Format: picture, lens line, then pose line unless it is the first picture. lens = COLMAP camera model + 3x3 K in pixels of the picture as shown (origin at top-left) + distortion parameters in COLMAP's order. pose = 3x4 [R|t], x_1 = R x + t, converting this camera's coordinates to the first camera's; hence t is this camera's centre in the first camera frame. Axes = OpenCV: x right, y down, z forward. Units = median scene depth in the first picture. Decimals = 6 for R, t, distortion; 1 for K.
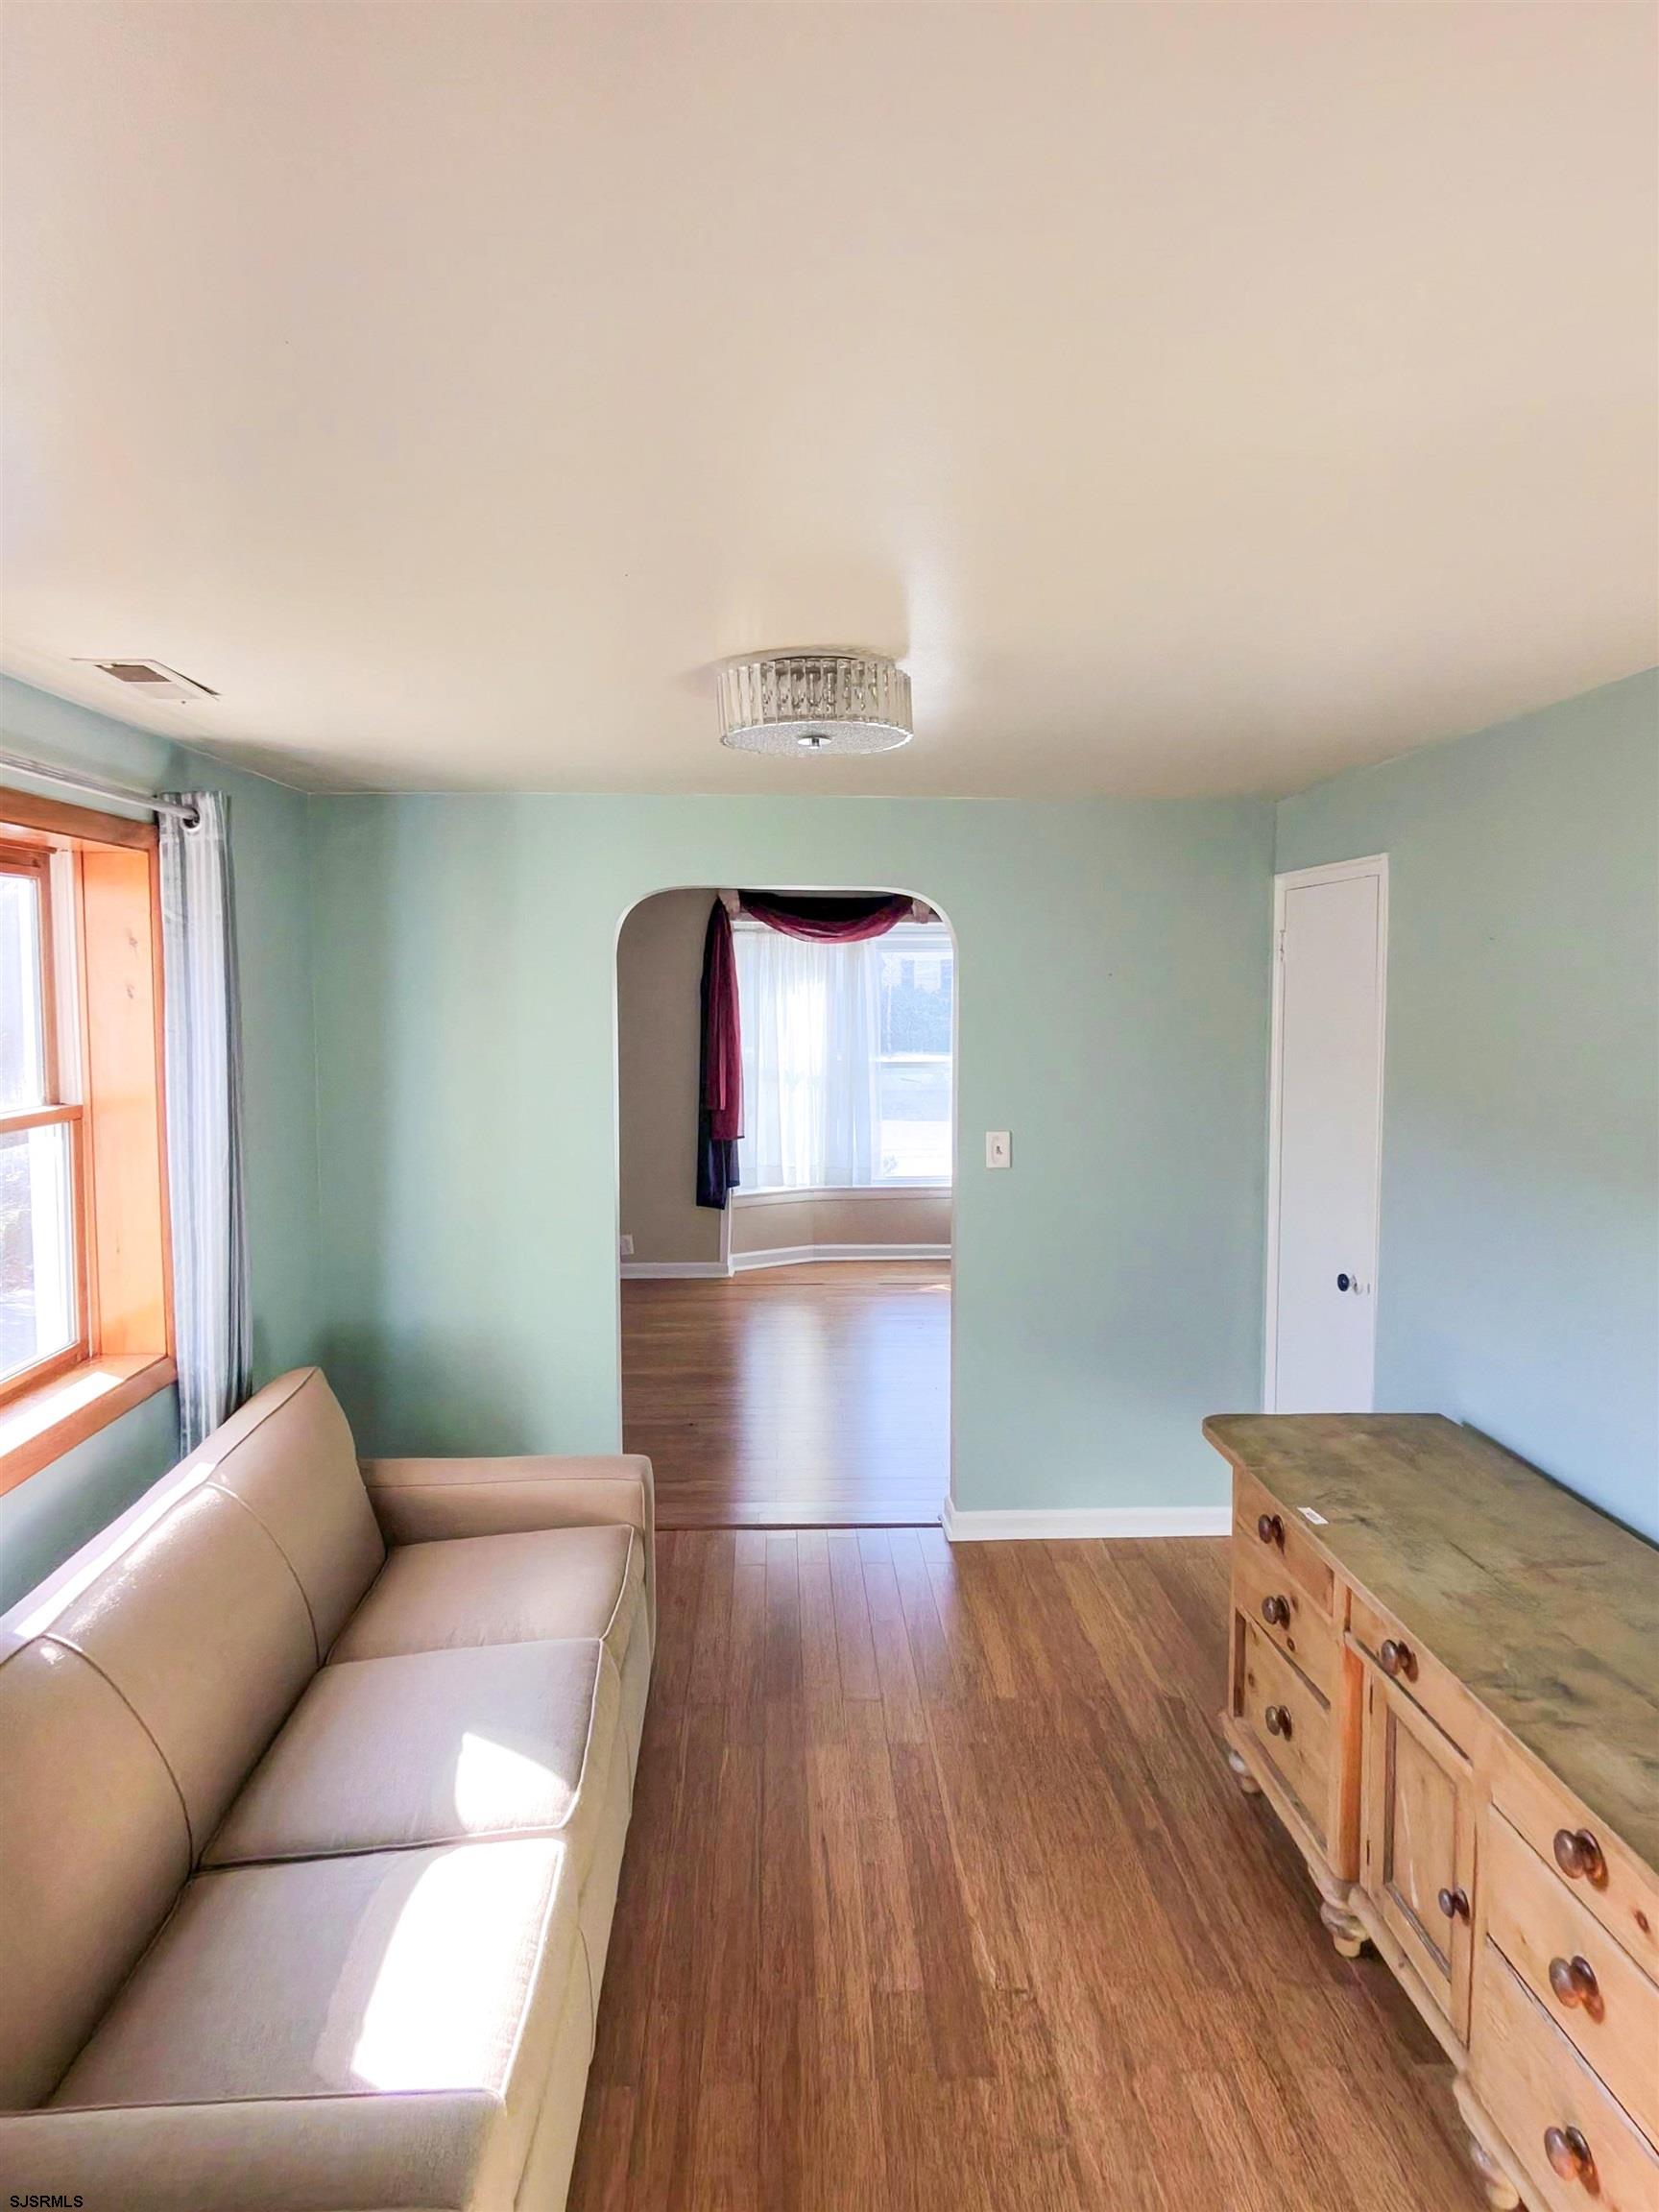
lens RADIAL K [[1311.0, 0, 828.0], [0, 1311.0, 1062.2], [0, 0, 1]] dist [-0.001405, -0.002593]
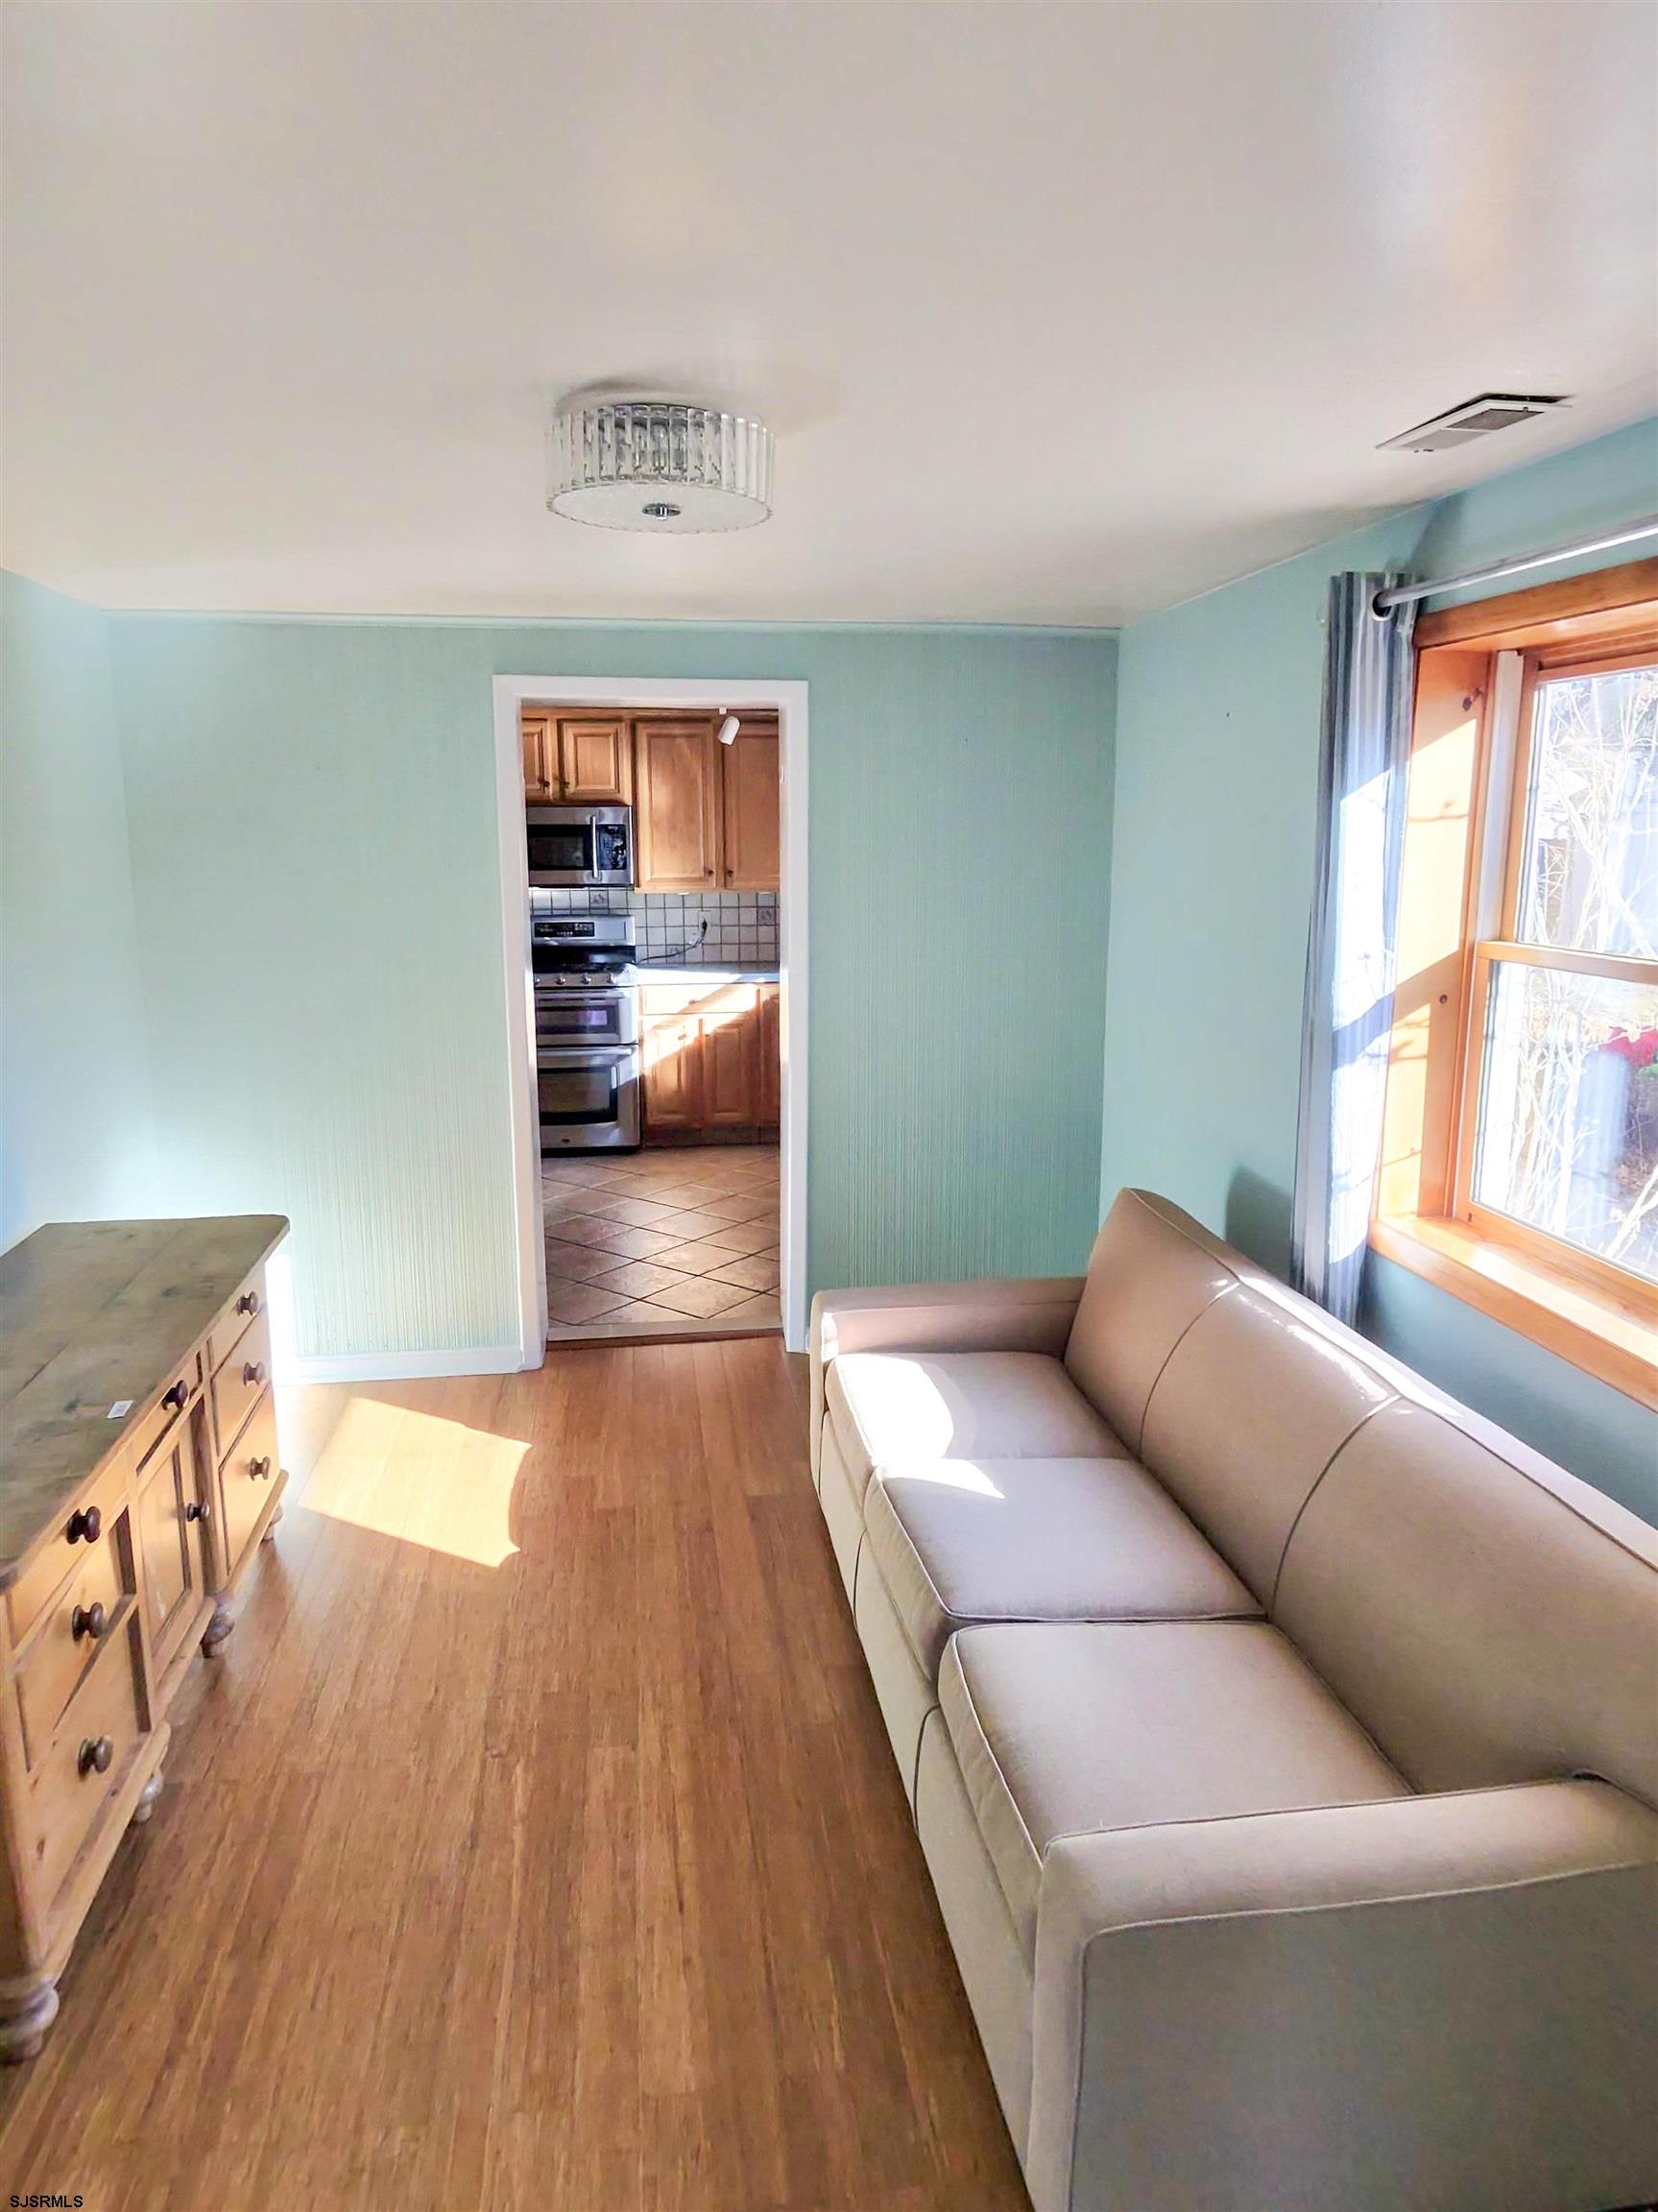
lens RADIAL K [[1311.0, 0, 827.5], [0, 1311.0, 1062.2], [0, 0, 1]] dist [-0.001405, -0.002593]
pose [[-0.994526, 0.022031, -0.102143, -0.024087], [-0.003023, 0.971045, 0.238878, -0.096797], [0.104449, 0.237879, -0.965662, 1.827400]]
